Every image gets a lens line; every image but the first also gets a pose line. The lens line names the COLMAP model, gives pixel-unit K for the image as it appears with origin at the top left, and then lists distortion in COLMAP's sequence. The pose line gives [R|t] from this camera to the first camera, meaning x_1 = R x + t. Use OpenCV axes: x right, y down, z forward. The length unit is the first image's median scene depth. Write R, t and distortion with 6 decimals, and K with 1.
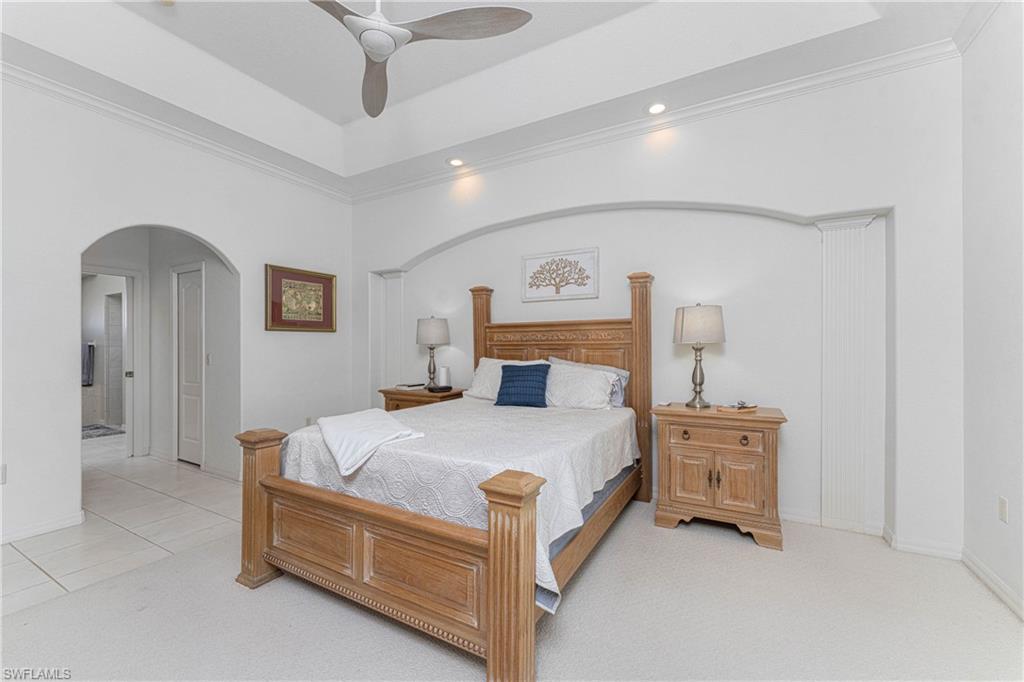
lens RADIAL K [[412.3, 0, 505.9], [0, 412.3, 343.3], [0, 0, 1]] dist [-0.000087, 0.000127]
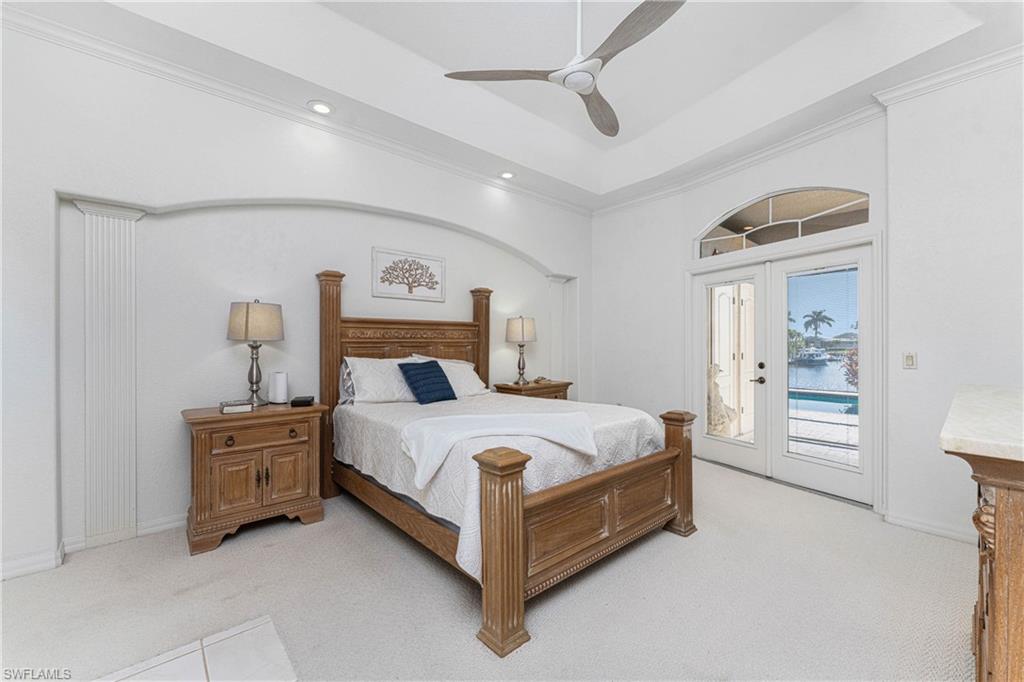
lens RADIAL K [[412.3, 0, 503.0], [0, 412.3, 344.9], [0, 0, 1]] dist [-0.000087, 0.000127]
pose [[0.336897, -0.000535, 0.941541, -0.770908], [-0.008726, 0.999955, 0.003691, 0.004130], [-0.941501, -0.009460, 0.336877, 0.426199]]
